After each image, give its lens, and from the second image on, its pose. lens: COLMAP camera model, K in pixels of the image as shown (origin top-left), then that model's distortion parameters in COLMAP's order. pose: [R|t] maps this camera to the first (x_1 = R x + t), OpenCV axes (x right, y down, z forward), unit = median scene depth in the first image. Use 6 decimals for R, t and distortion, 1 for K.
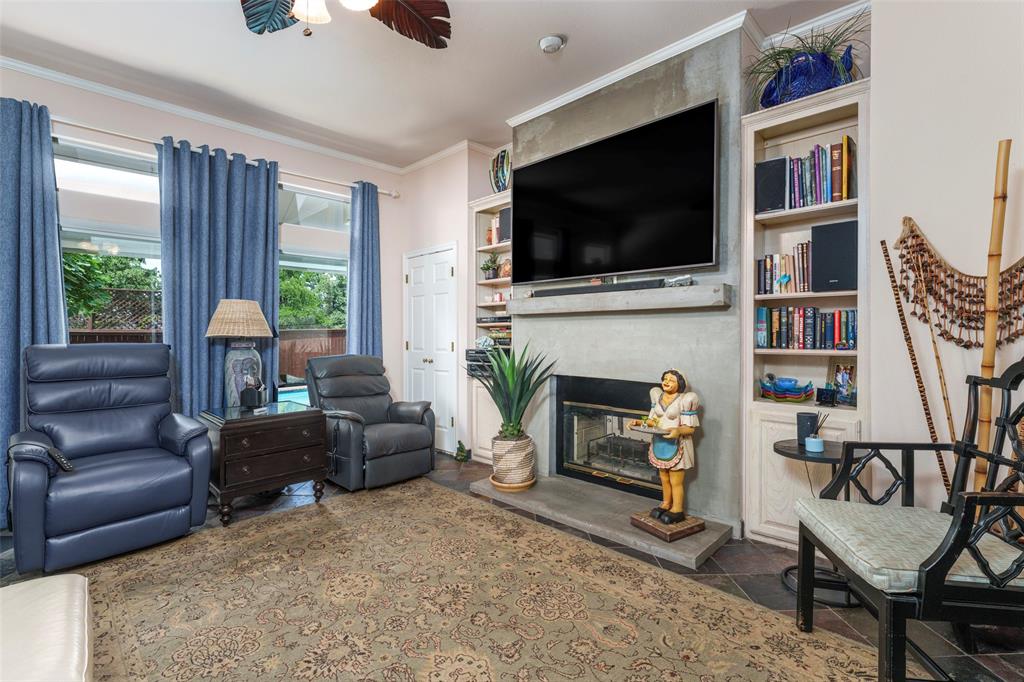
lens RADIAL K [[459.8, 0, 518.1], [0, 459.8, 334.9], [0, 0, 1]] dist [0.001027, -0.000345]
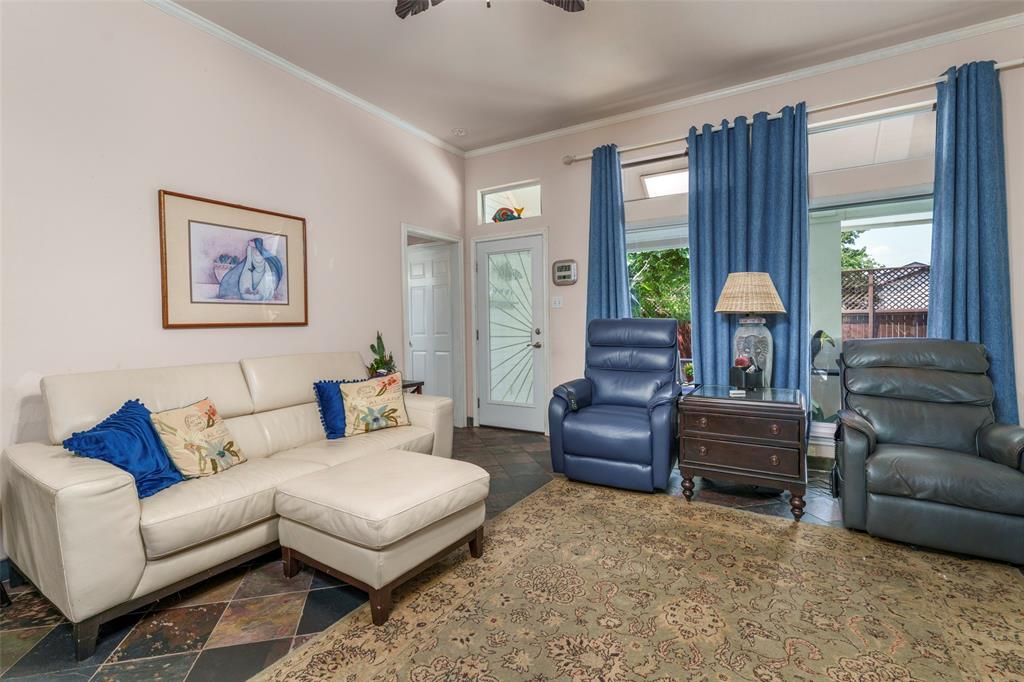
lens RADIAL K [[471.5, 0, 499.0], [0, 471.5, 326.0], [0, 0, 1]] dist [0.000838, 0.000050]
pose [[0.206328, 0.015010, -0.978368, 0.287676], [0.003034, 0.999868, 0.015980, 0.018967], [0.978478, -0.006265, 0.206255, 0.403445]]
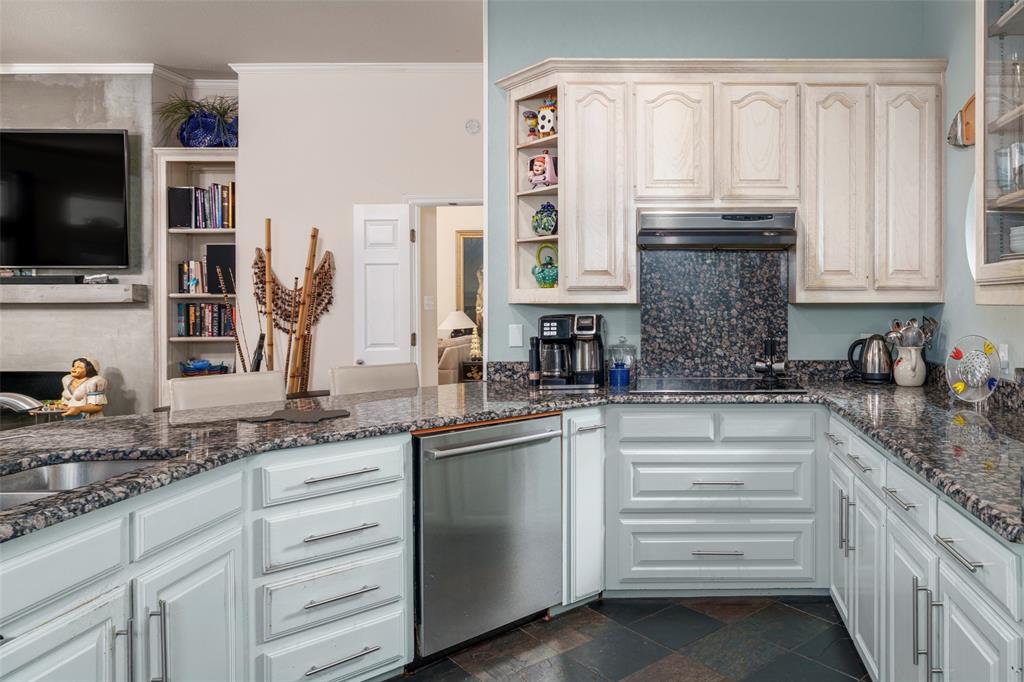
lens RADIAL K [[683.8, 0, 684.9], [0, 683.8, 316.1], [0, 0, 1]] dist [-0.003175, -0.000741]
pose [[0.707628, -0.008454, 0.706534, 0.199920], [0.004233, 0.999961, 0.007726, -0.034687], [-0.706572, -0.002477, 0.707637, -1.270243]]
